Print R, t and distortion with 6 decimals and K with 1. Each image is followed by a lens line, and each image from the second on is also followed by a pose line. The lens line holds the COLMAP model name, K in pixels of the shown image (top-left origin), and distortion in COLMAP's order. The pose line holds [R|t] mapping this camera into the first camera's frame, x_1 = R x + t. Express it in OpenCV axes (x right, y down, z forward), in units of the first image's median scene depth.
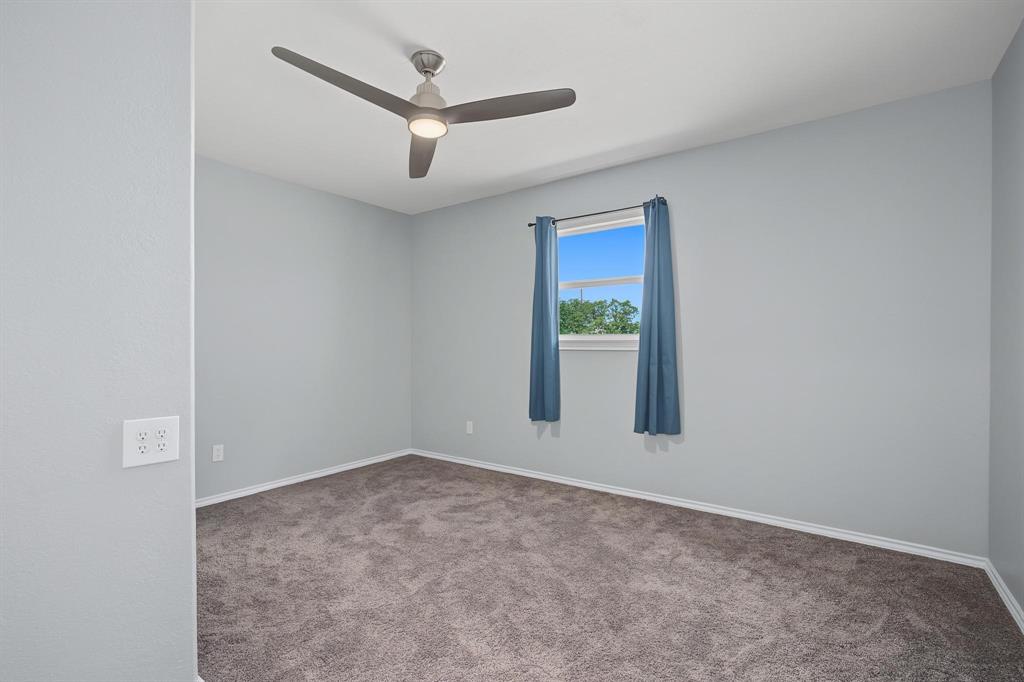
lens RADIAL K [[466.0, 0, 509.8], [0, 466.0, 348.9], [0, 0, 1]] dist [0.000723, 0.000443]
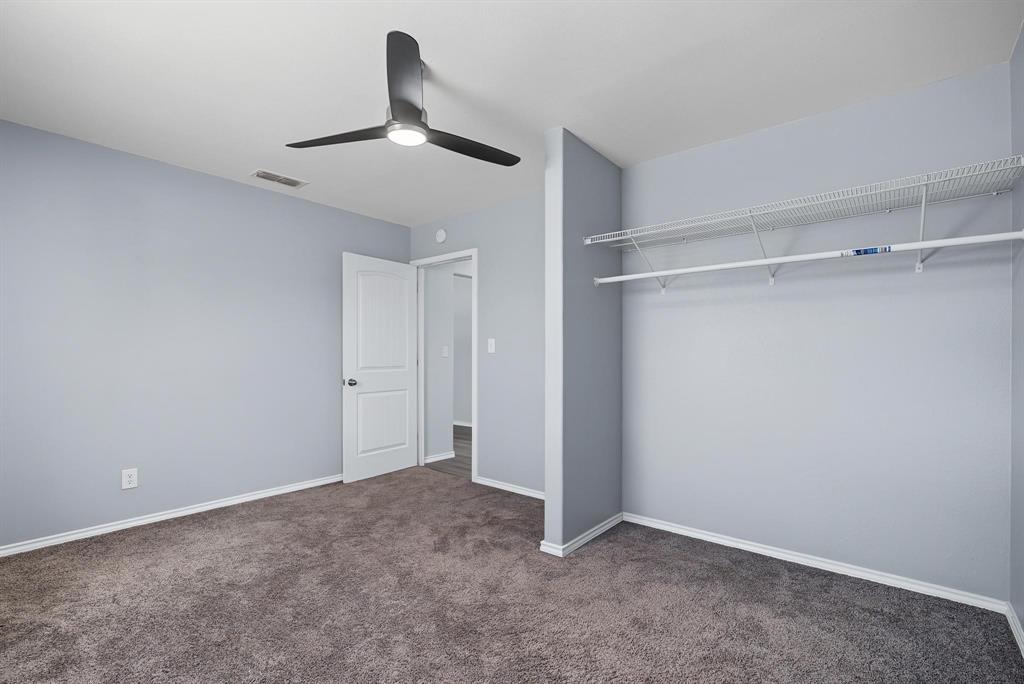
lens RADIAL K [[466.0, 0, 509.8], [0, 466.0, 349.9], [0, 0, 1]] dist [0.000723, 0.000443]
pose [[-0.998171, 0.000288, 0.060448, -0.293366], [0.000186, 0.999999, -0.001700, -0.012490], [-0.060449, -0.001686, -0.998170, 1.282389]]
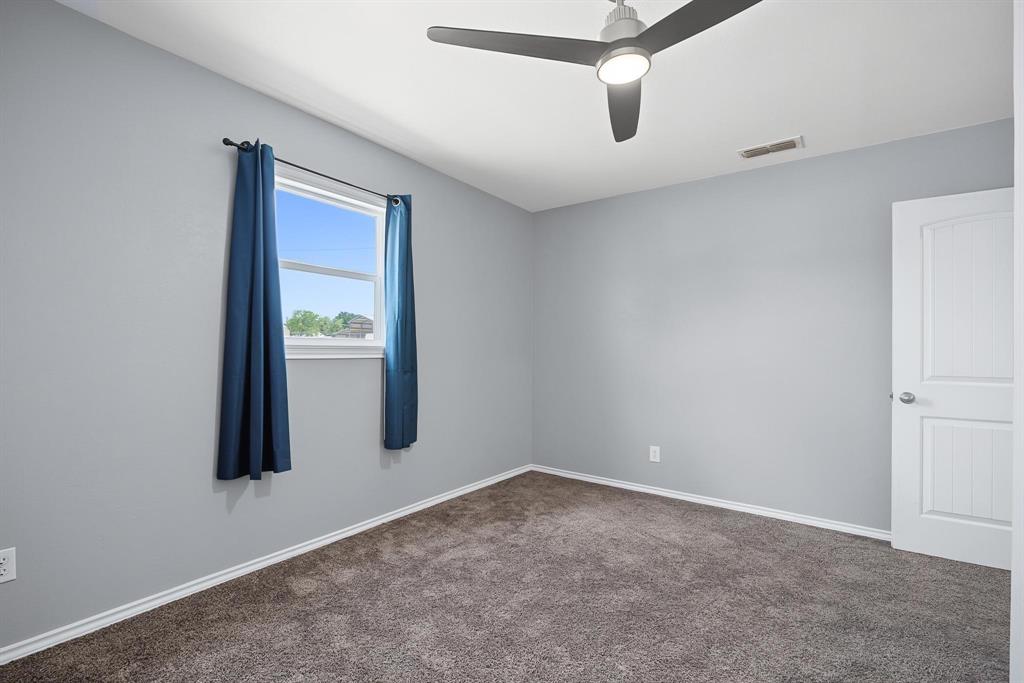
lens RADIAL K [[466.0, 0, 509.8], [0, 466.0, 349.4], [0, 0, 1]] dist [0.000723, 0.000443]
pose [[0.008400, 0.001179, 0.999964, -0.614417], [0.000271, 0.999999, -0.001182, -0.012065], [-0.999965, 0.000281, 0.008399, 0.755665]]
